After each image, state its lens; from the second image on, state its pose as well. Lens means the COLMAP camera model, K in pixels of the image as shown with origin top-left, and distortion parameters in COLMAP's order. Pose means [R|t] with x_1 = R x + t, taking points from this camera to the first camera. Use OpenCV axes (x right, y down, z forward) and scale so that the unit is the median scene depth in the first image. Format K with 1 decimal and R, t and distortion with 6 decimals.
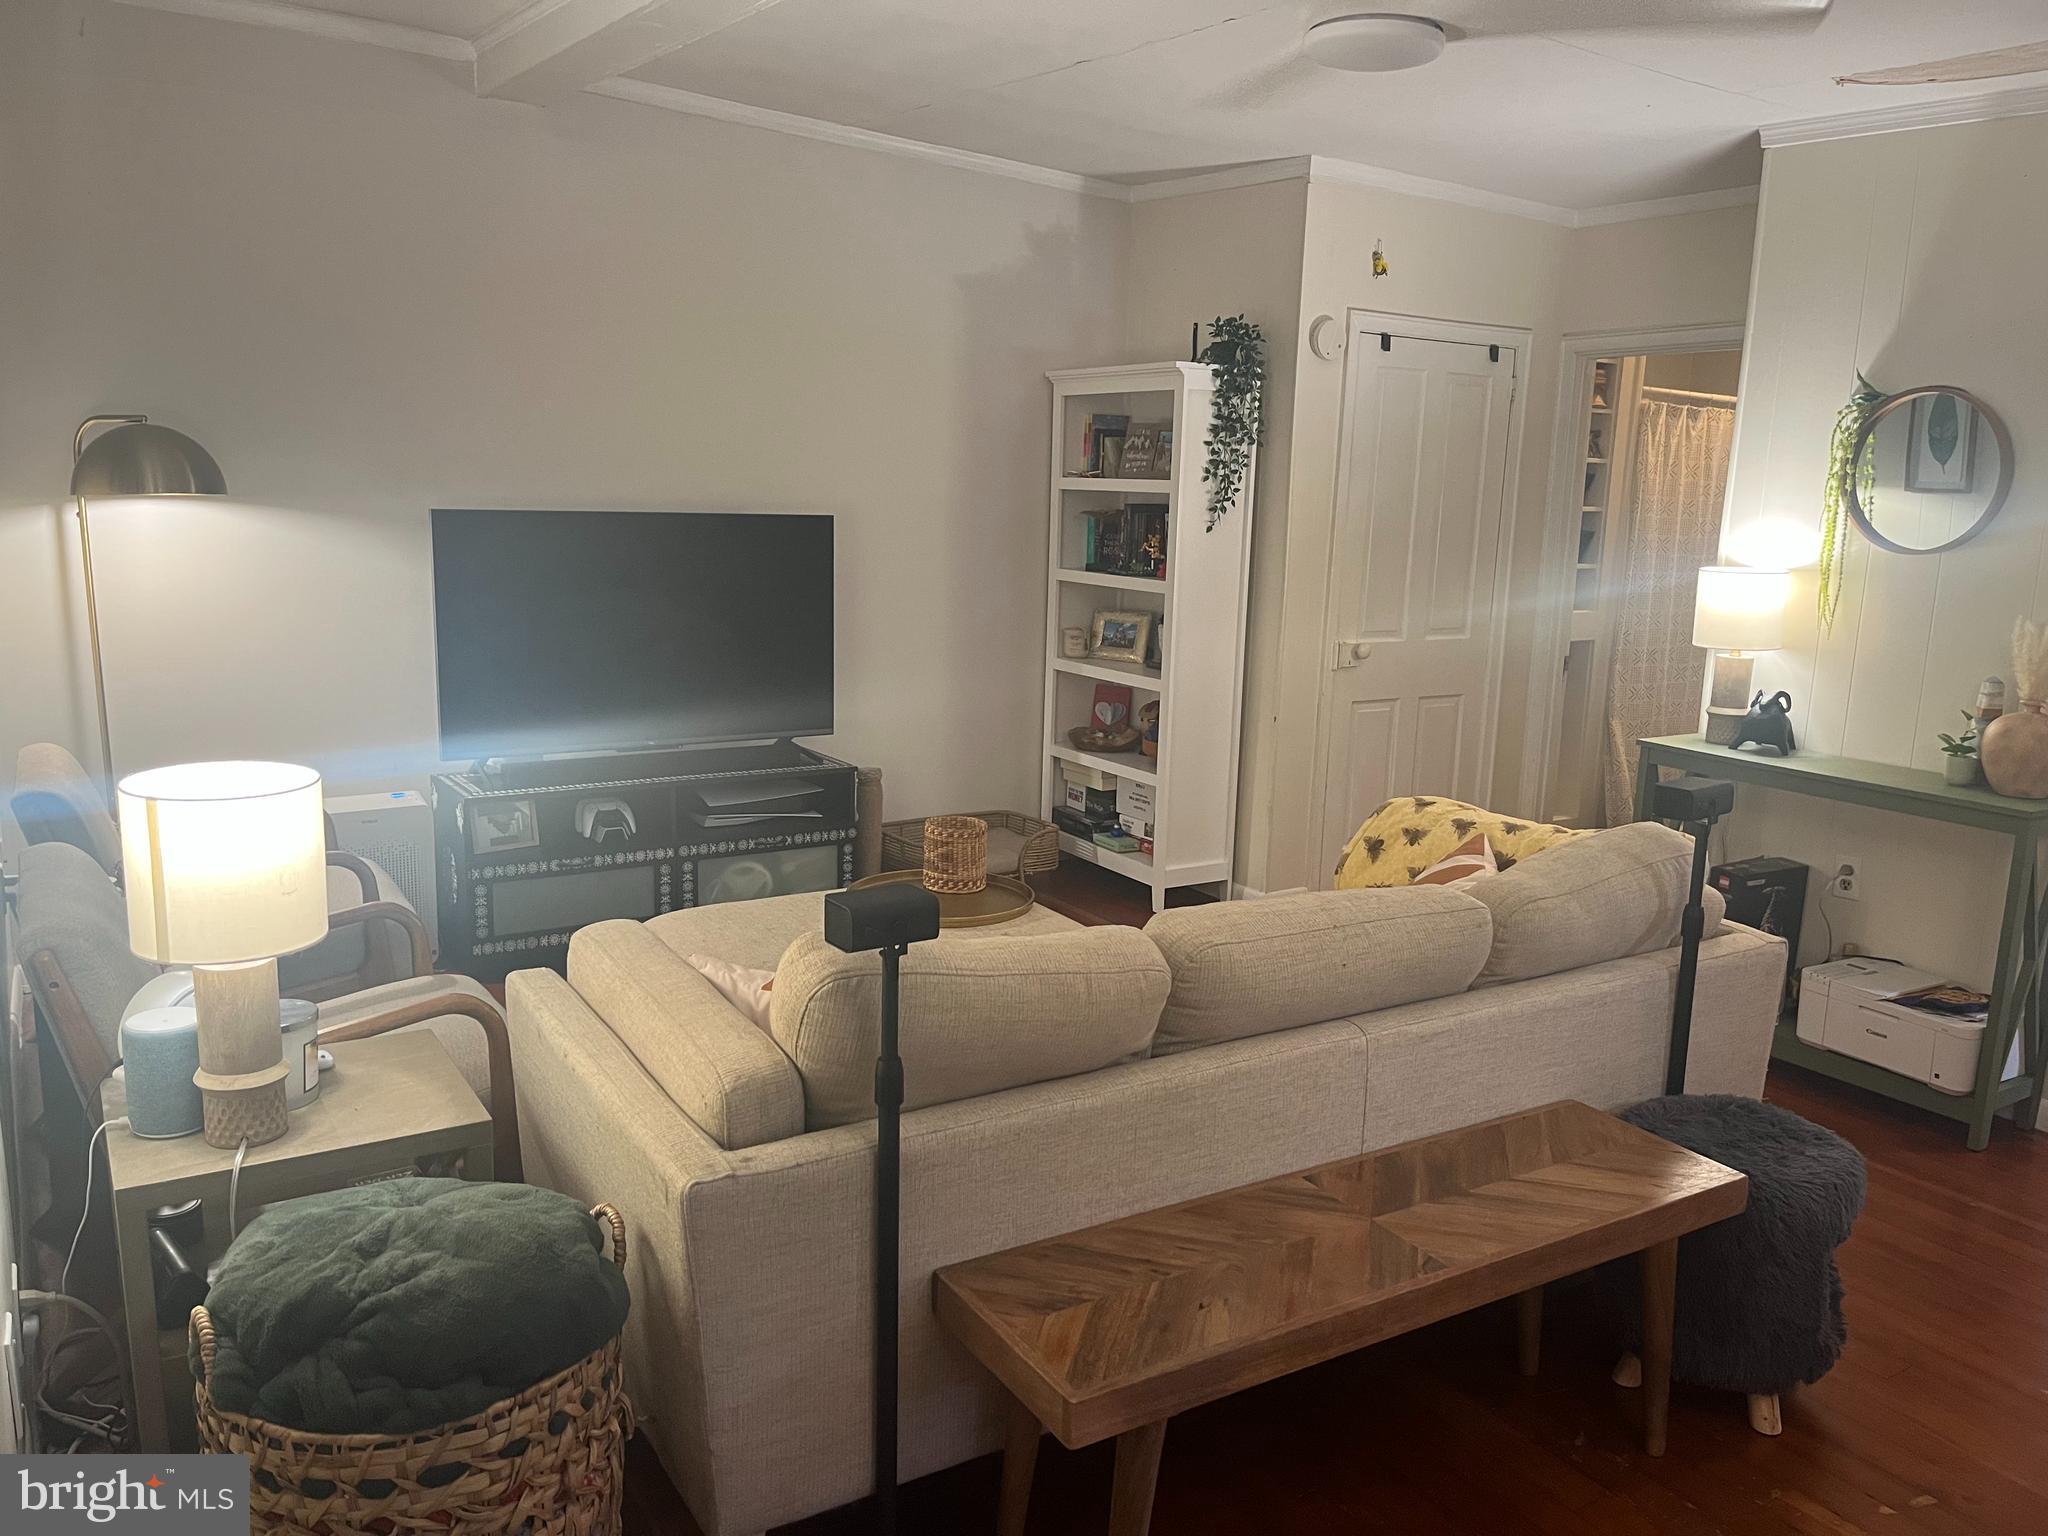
lens RADIAL K [[1554.0, 0, 1025.1], [0, 1554.0, 785.9], [0, 0, 1]] dist [0.054823, -0.067362]
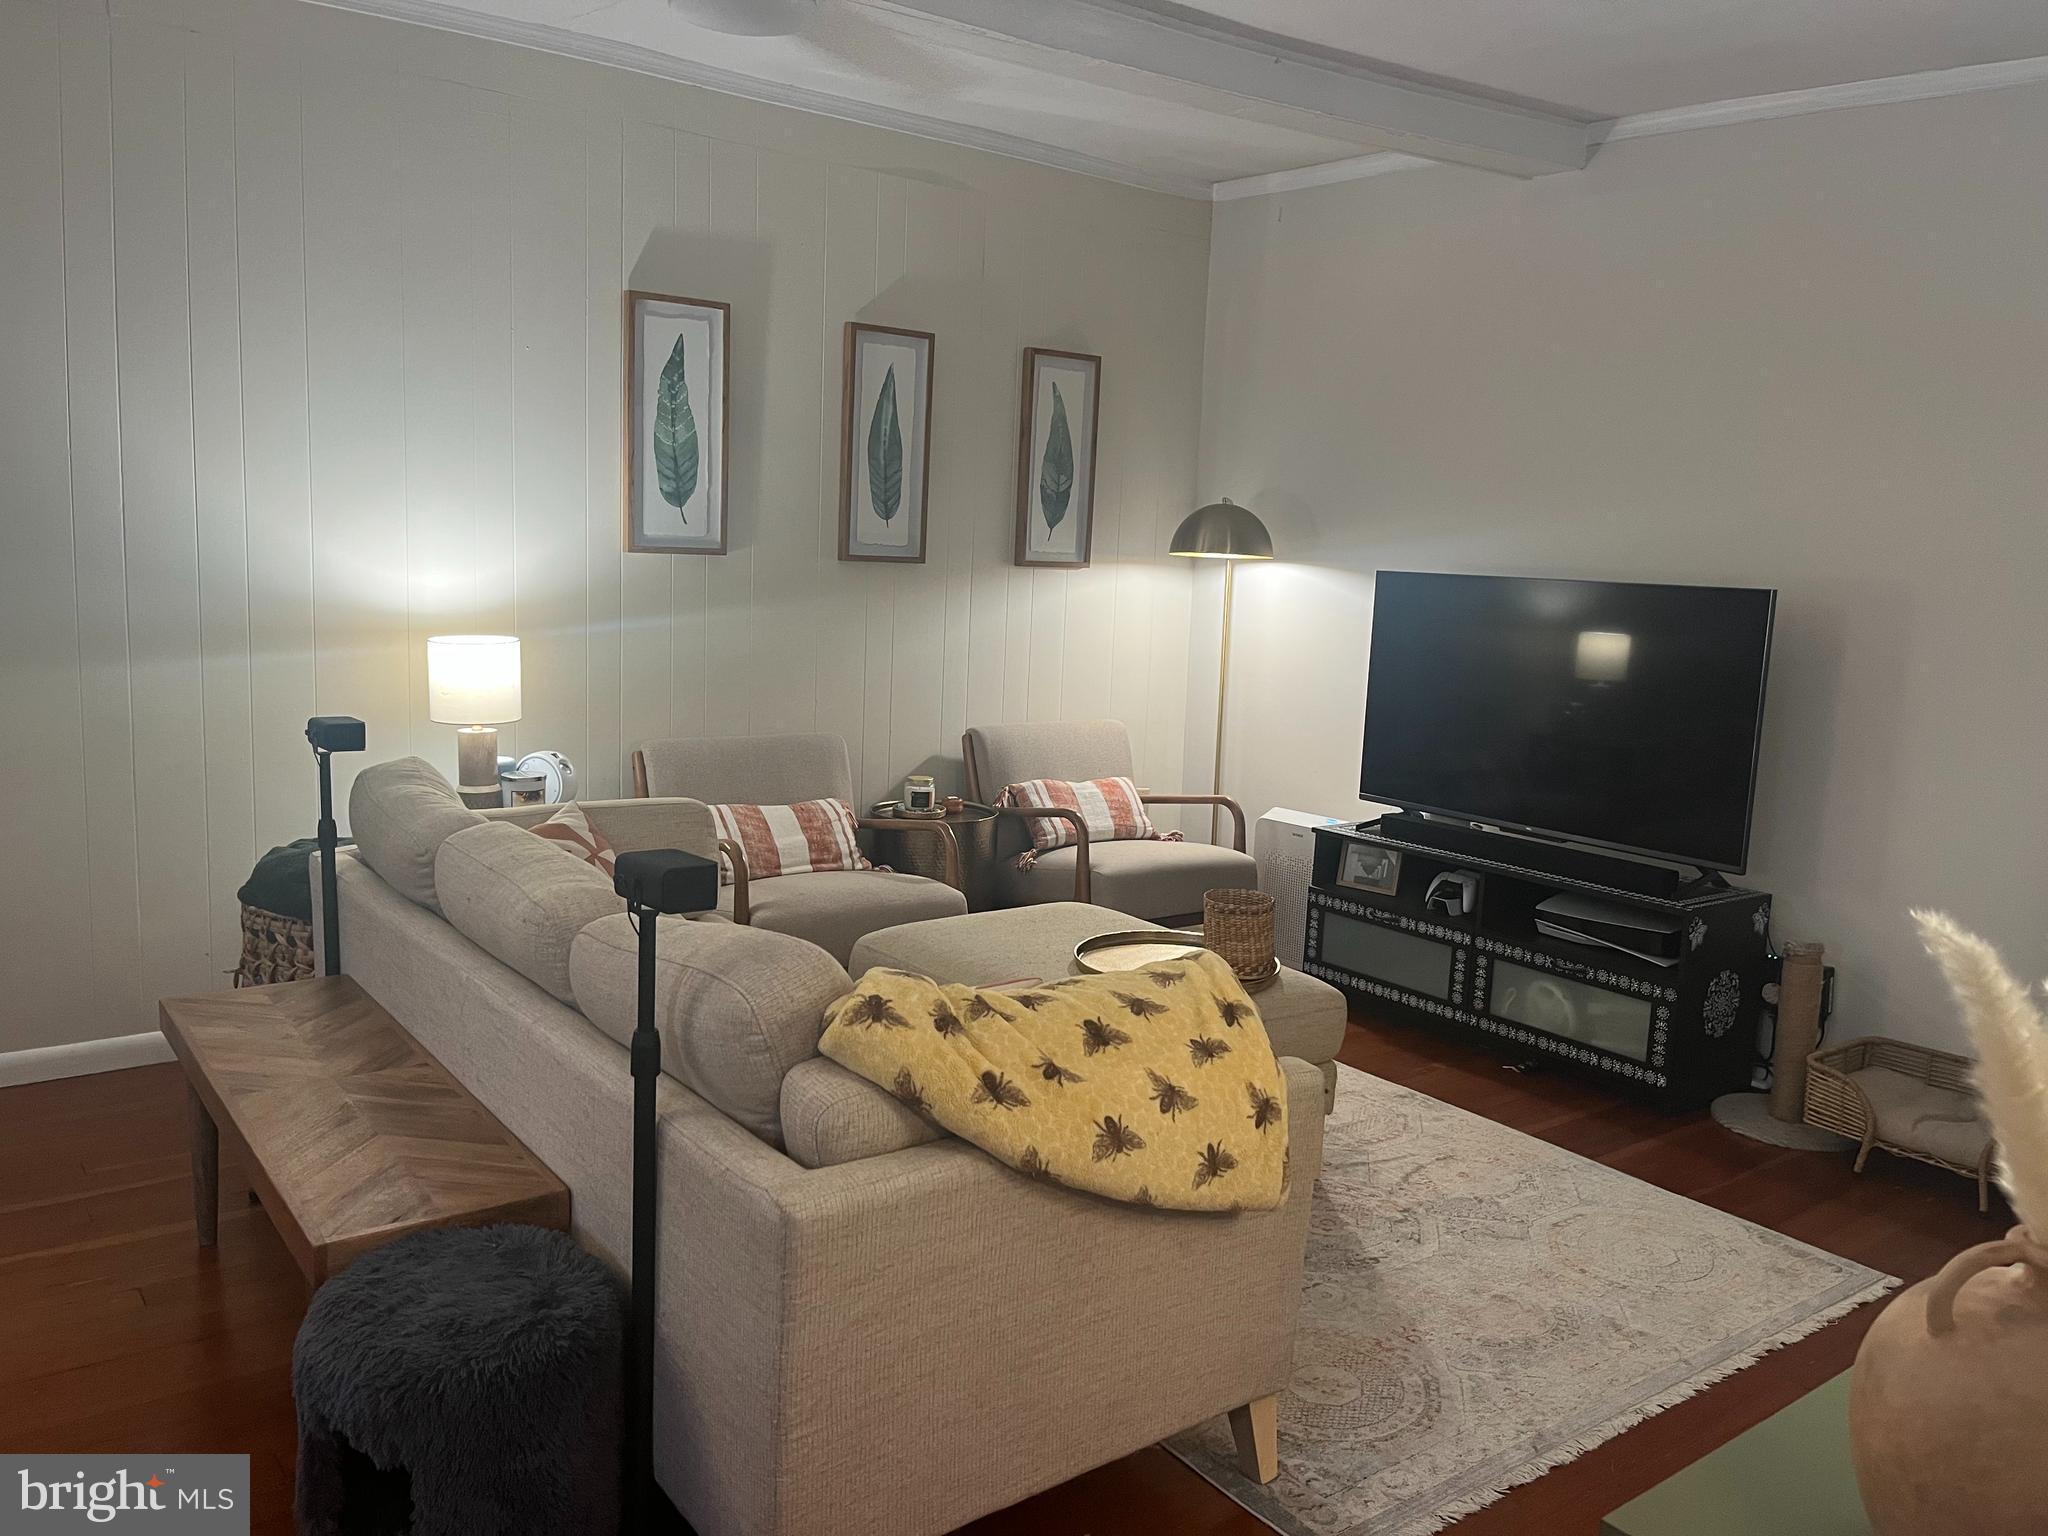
lens RADIAL K [[1554.0, 0, 1033.6], [0, 1554.0, 777.2], [0, 0, 1]] dist [0.054823, -0.067362]
pose [[0.082866, 0.125649, -0.988608, 0.776732], [-0.230804, 0.967467, 0.103616, -0.103180], [0.969465, 0.219589, 0.109171, 0.736277]]
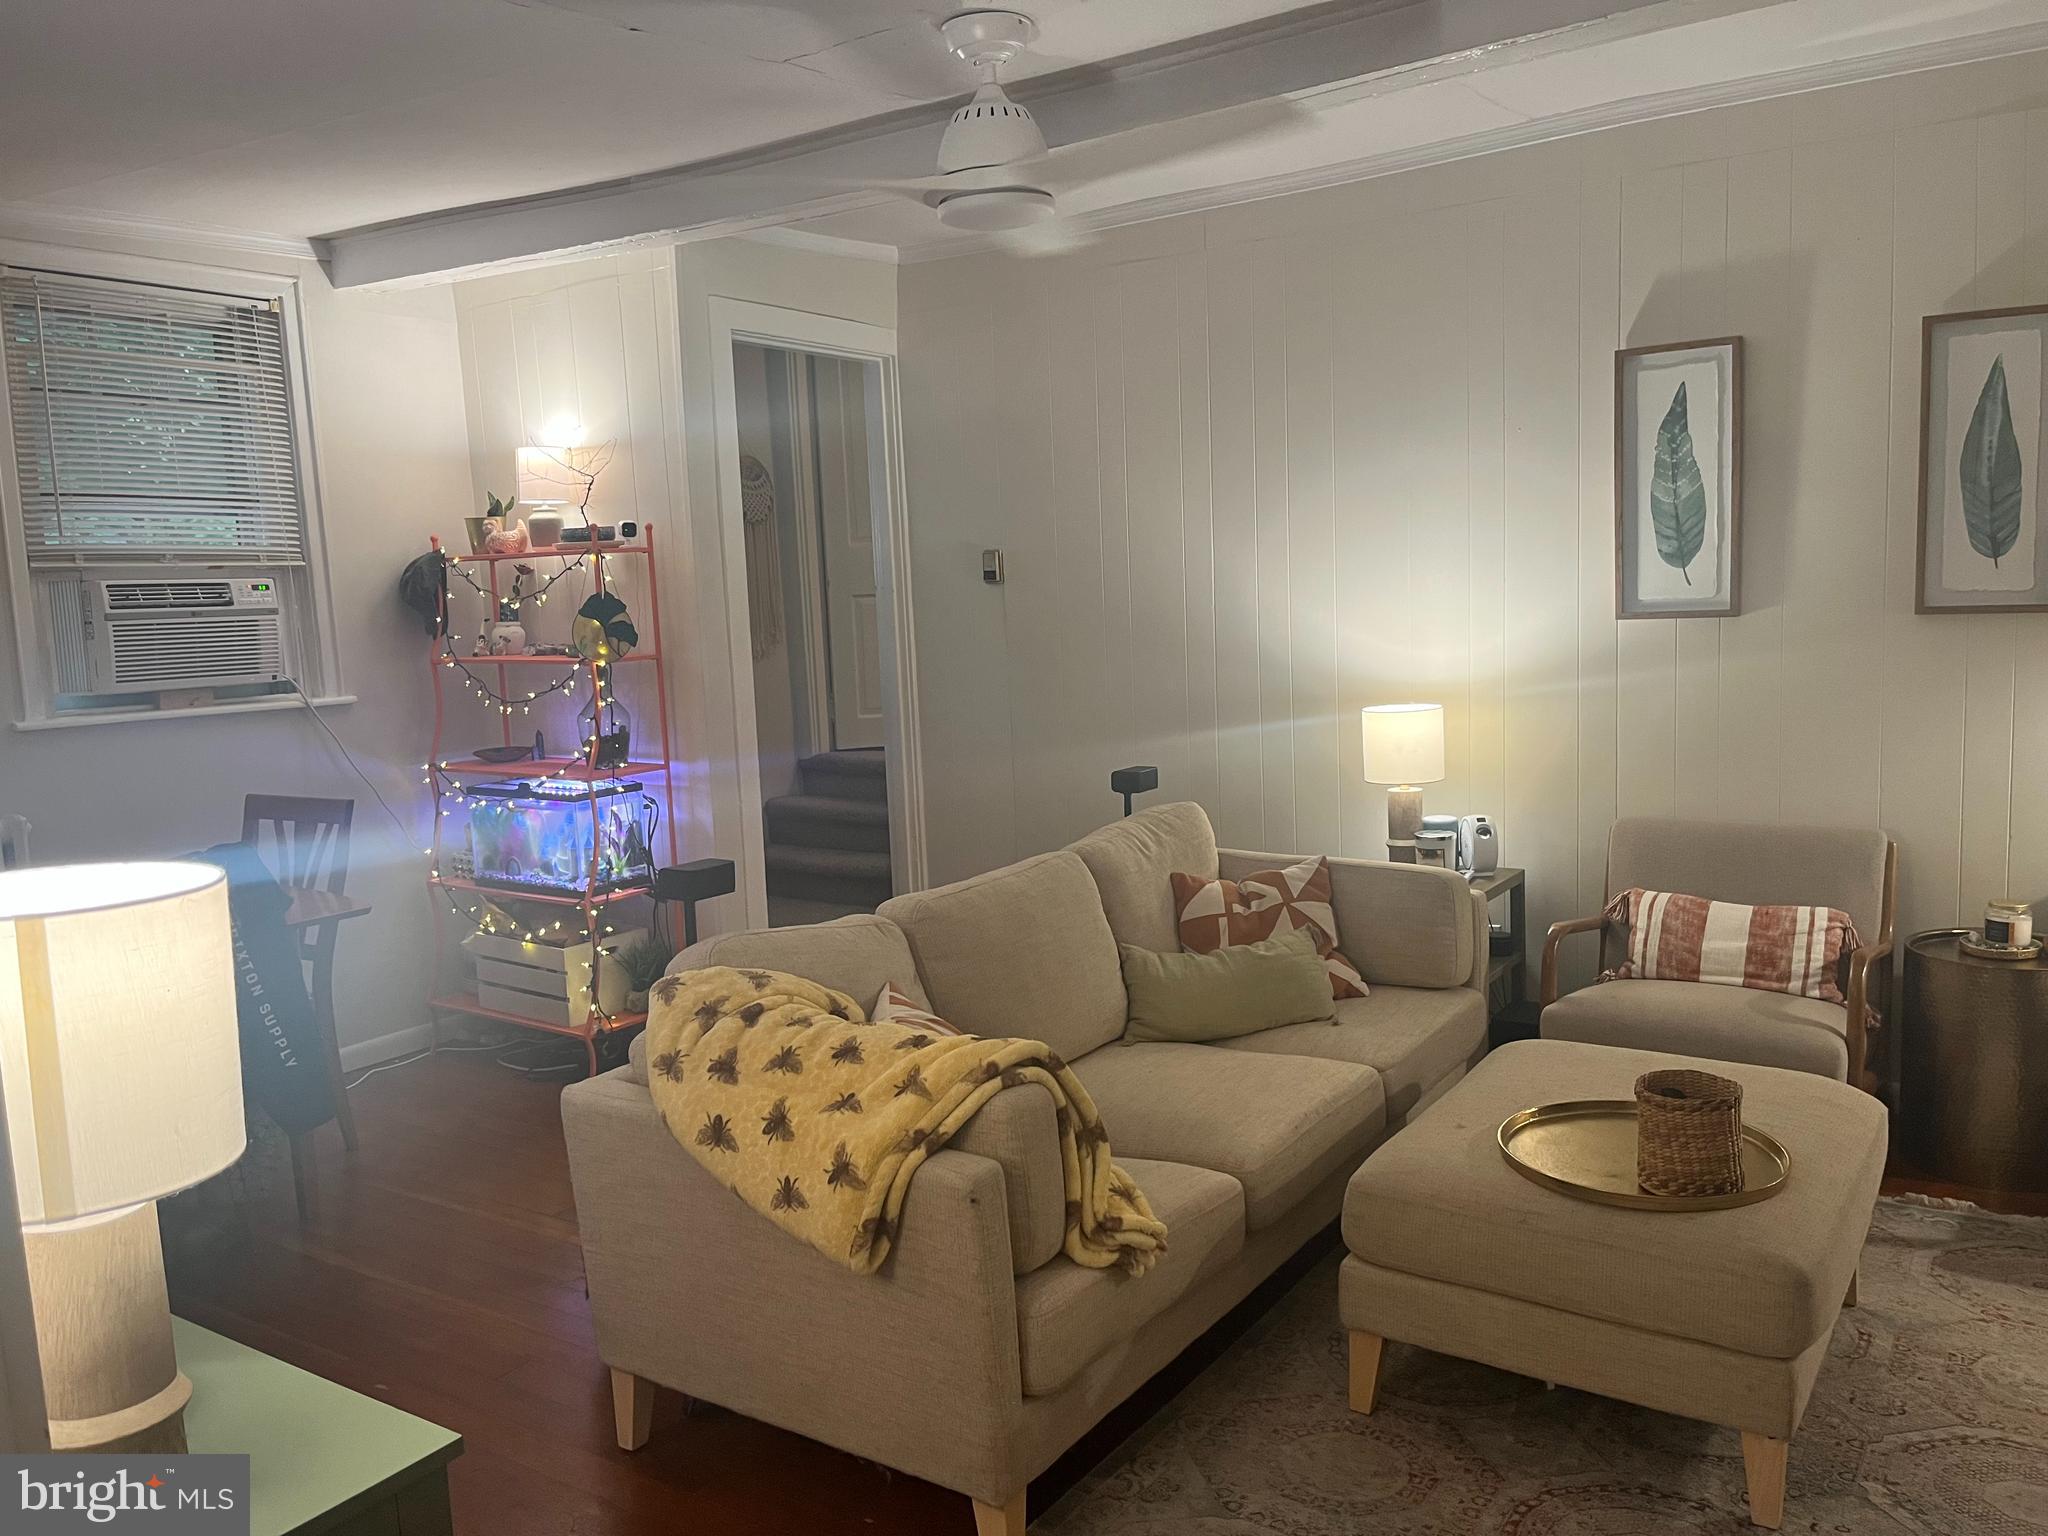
lens RADIAL K [[1554.0, 0, 1013.7], [0, 1554.0, 776.8], [0, 0, 1]] dist [0.054823, -0.067362]
pose [[-0.919316, 0.056270, -0.389477, 0.437718], [-0.062141, 0.956549, 0.284874, -0.253955], [0.388583, 0.286092, -0.875873, 1.355150]]
